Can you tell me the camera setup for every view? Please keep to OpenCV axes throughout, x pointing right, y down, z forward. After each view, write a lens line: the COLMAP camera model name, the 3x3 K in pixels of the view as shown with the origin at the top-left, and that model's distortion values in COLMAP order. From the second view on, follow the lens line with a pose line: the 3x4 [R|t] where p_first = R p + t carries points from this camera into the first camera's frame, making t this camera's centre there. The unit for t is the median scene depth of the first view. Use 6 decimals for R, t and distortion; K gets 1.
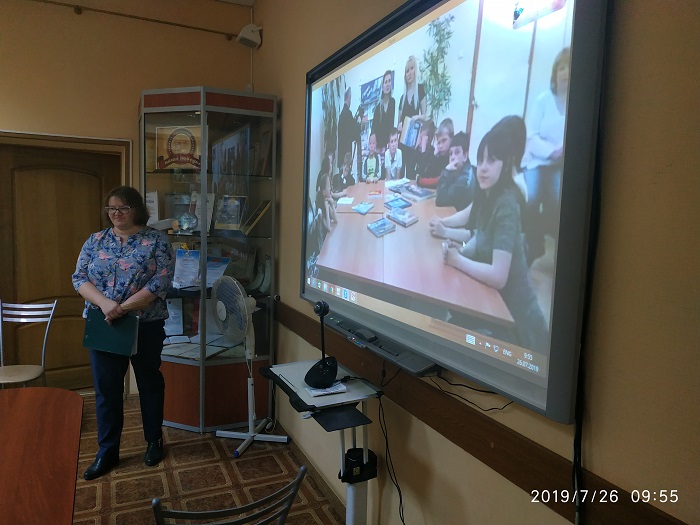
lens RADIAL K [[512.0, 0, 350.0], [0, 512.0, 262.5], [0, 0, 1]] dist [0.044655, -0.053086]
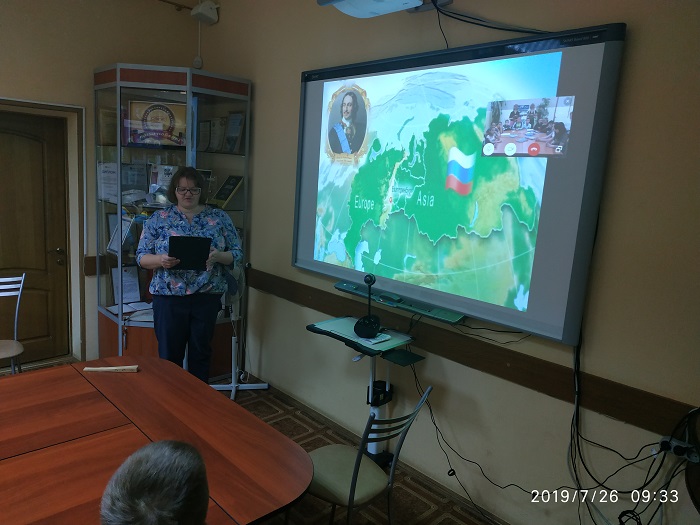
lens RADIAL K [[512.0, 0, 350.0], [0, 512.0, 262.5], [0, 0, 1]] dist [0.044655, -0.053086]
pose [[0.945067, -0.025176, 0.325906, -0.312302], [-0.005966, 0.995535, 0.094205, -0.044880], [-0.326822, -0.090975, 0.940697, -0.128087]]
